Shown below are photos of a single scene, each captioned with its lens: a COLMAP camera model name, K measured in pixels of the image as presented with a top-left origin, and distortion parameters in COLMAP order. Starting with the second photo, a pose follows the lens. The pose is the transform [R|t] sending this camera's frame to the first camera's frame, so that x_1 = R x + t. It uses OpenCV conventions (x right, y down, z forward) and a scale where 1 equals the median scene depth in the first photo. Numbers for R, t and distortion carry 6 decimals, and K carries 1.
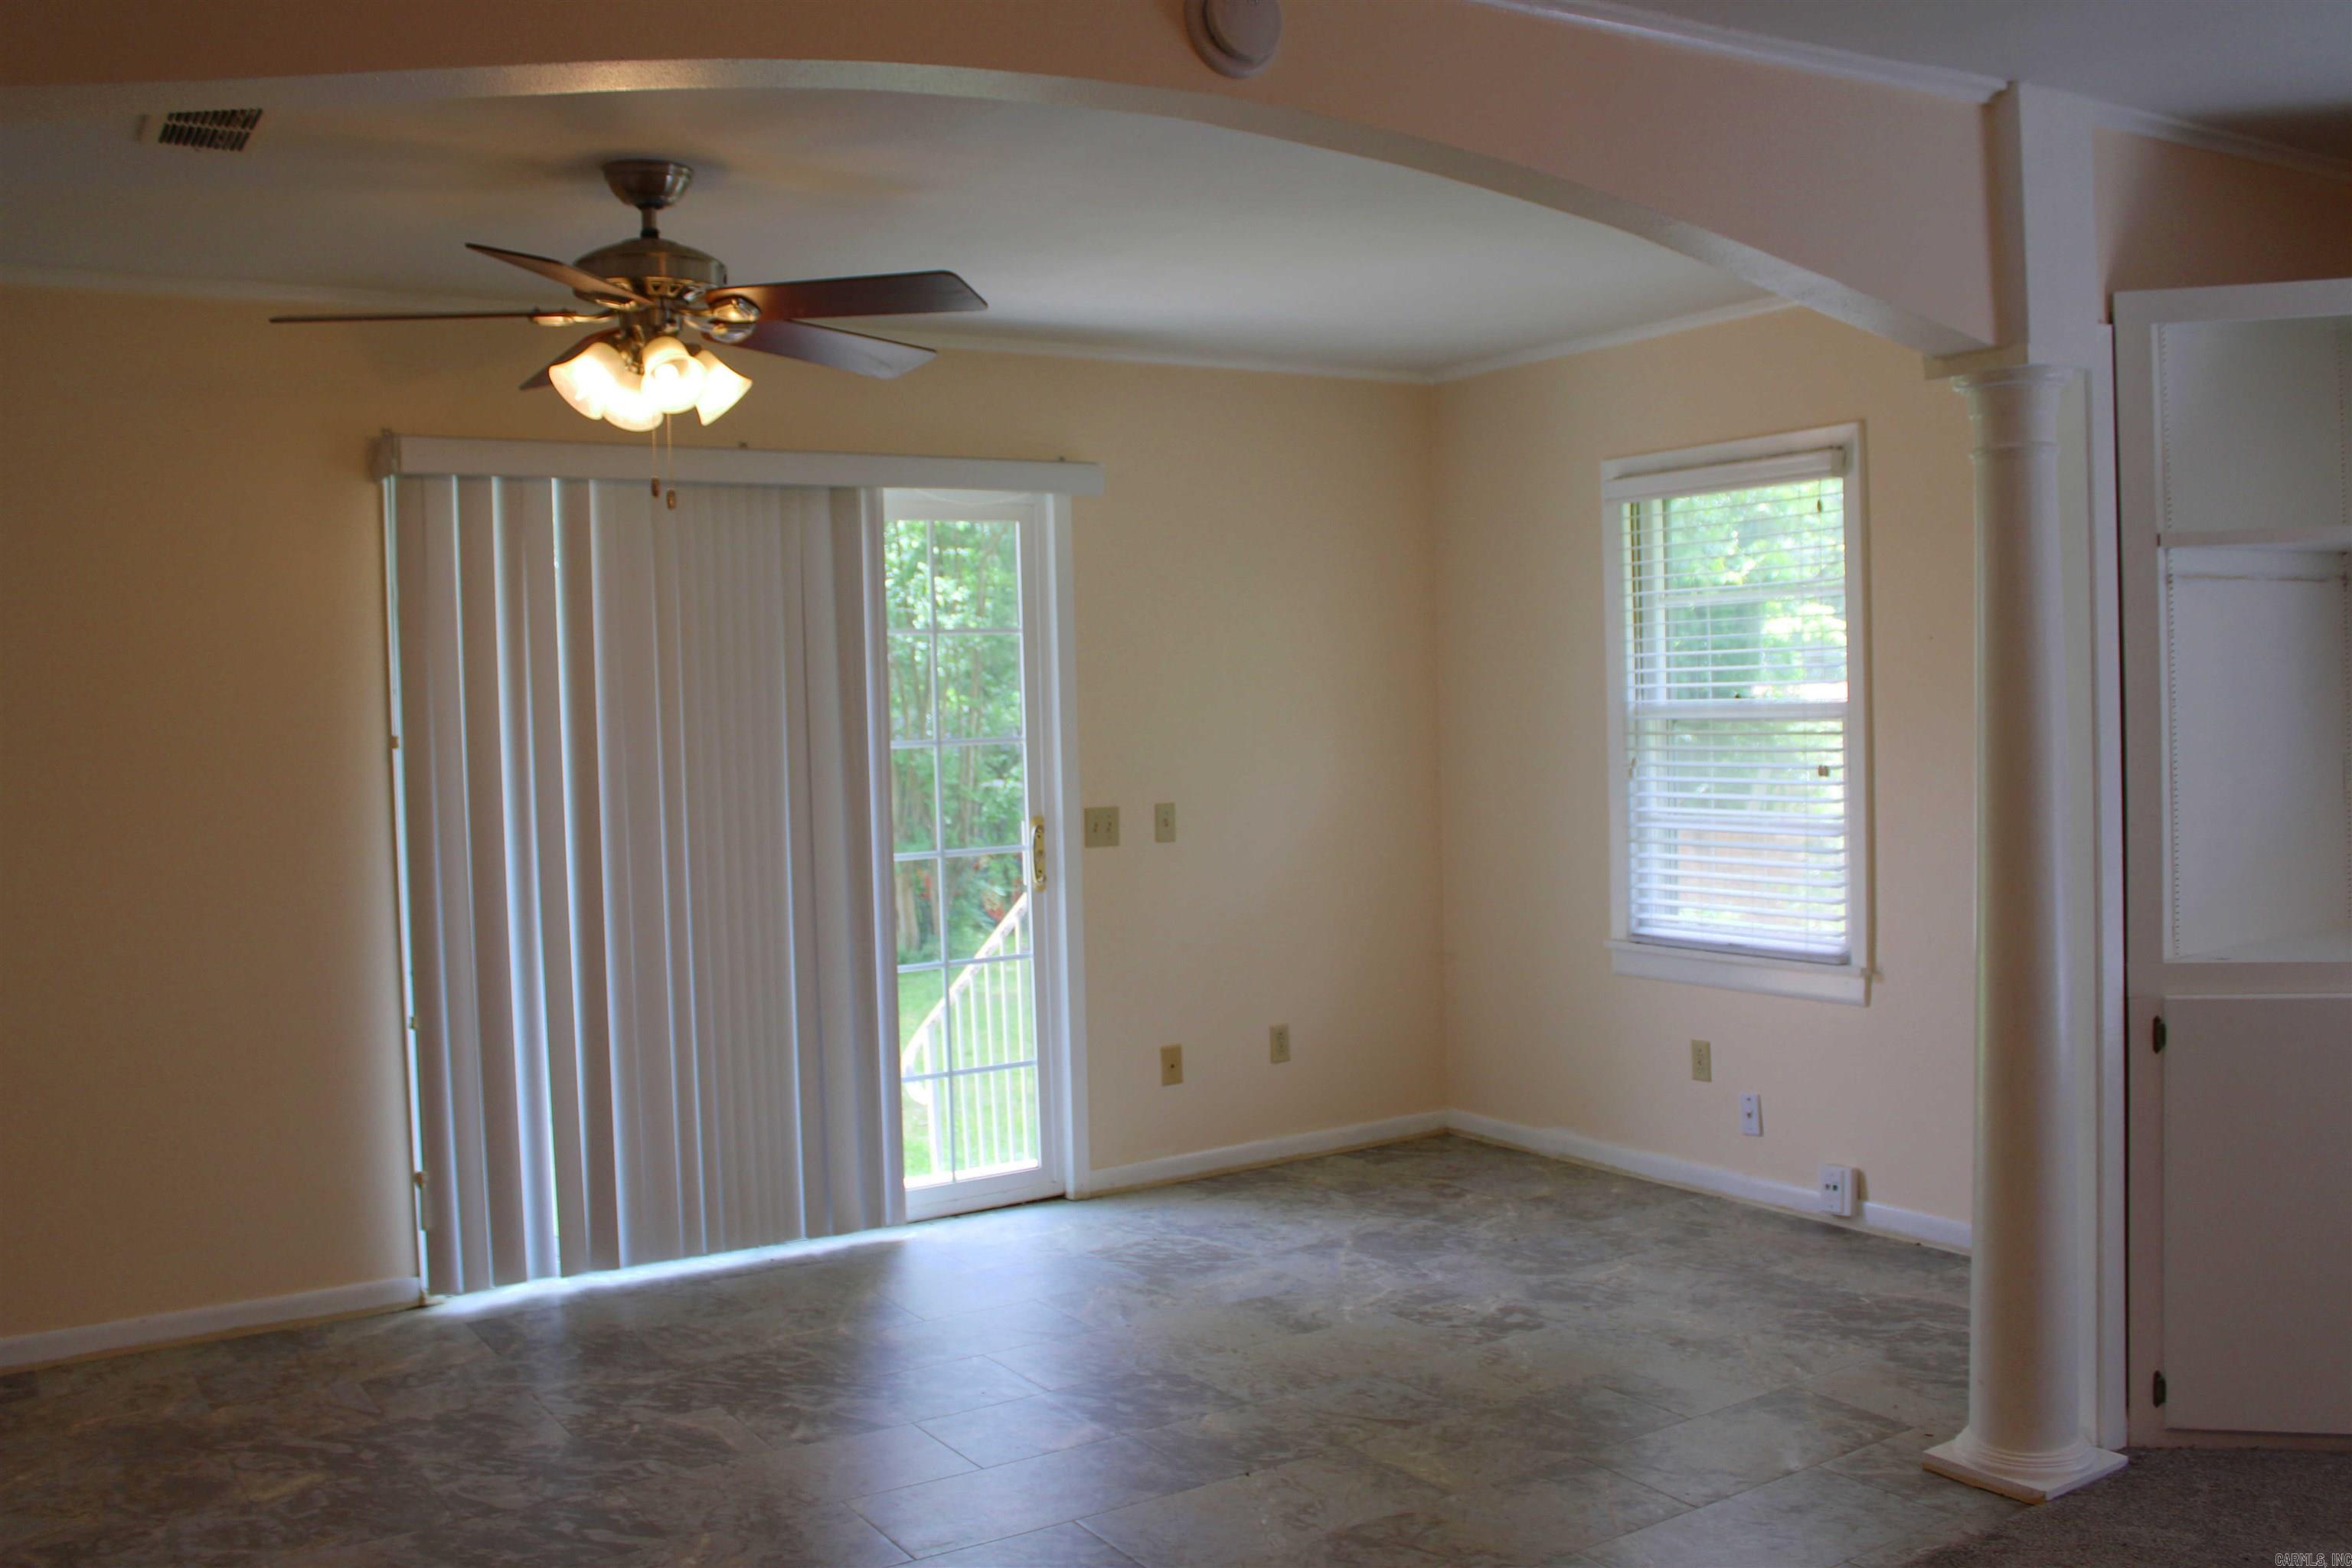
lens RADIAL K [[2068.8, 0, 1135.2], [0, 2068.8, 796.2], [0, 0, 1]] dist [-0.122049, 0.042038]
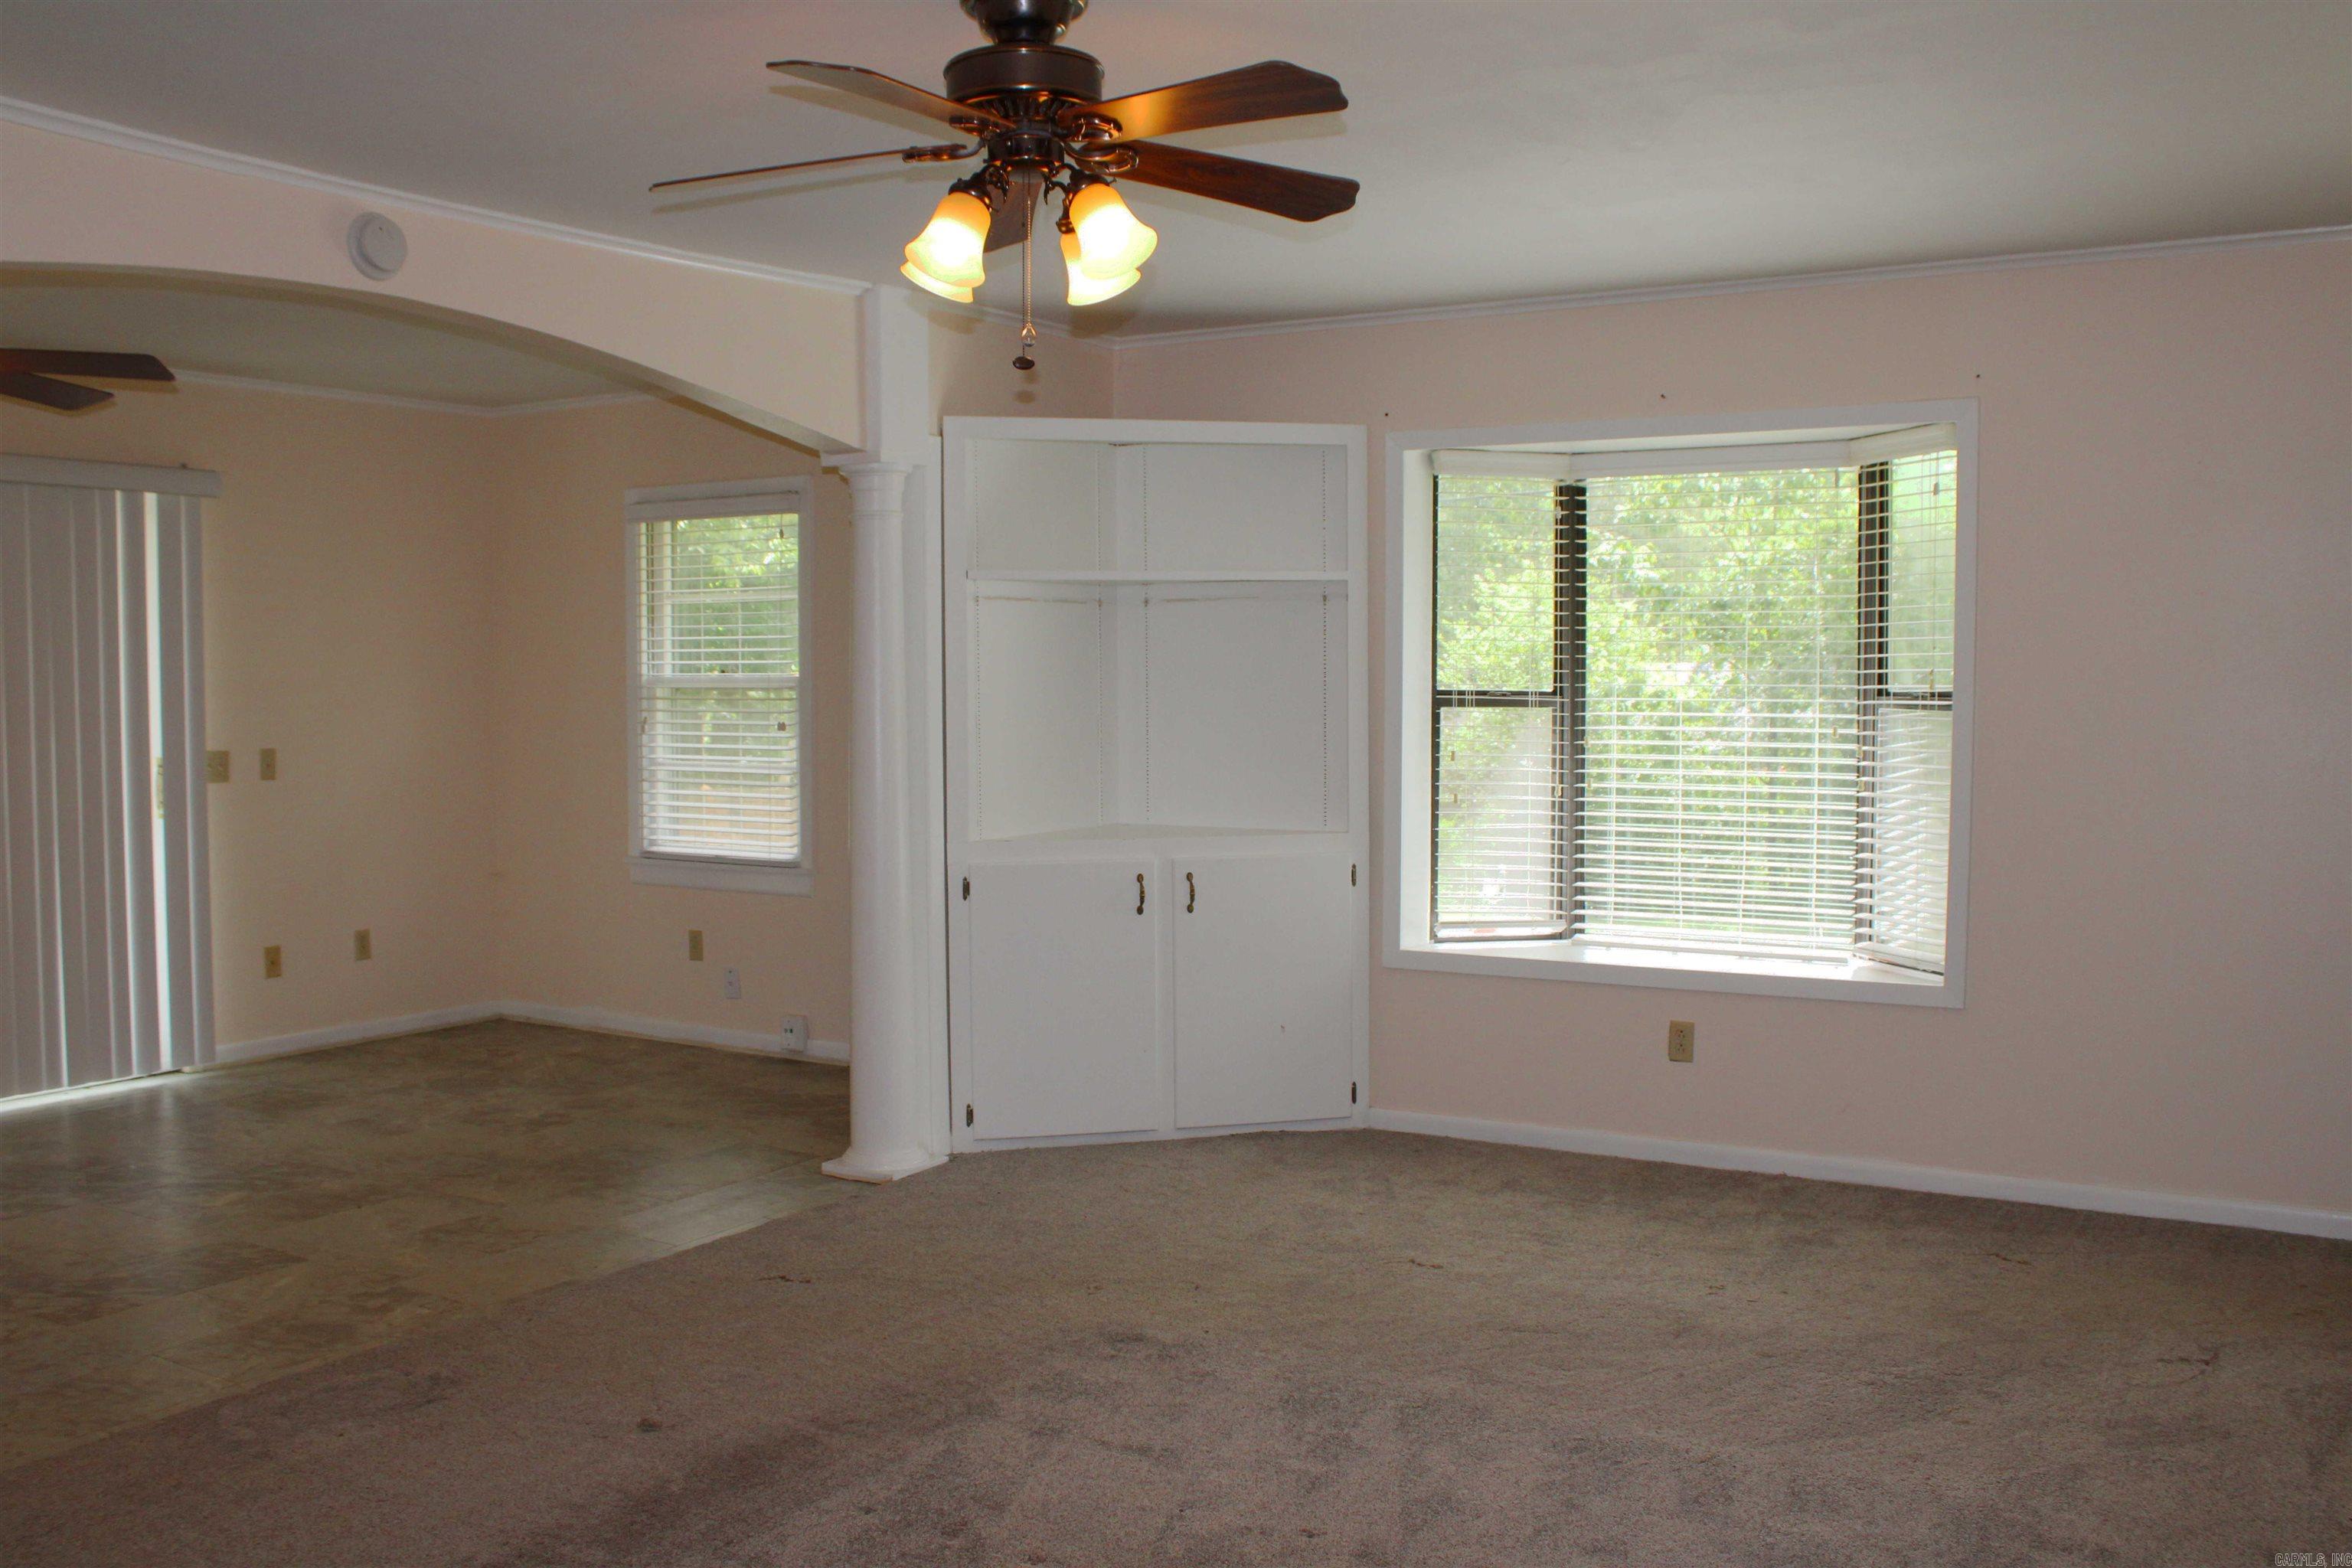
lens RADIAL K [[2068.8, 0, 1168.7], [0, 2068.8, 780.6], [0, 0, 1]] dist [-0.122049, 0.042038]
pose [[0.893787, 0.004266, 0.448472, -0.053294], [-0.004916, 0.999988, 0.000285, 0.022805], [-0.448466, -0.002460, 0.893797, -0.367014]]
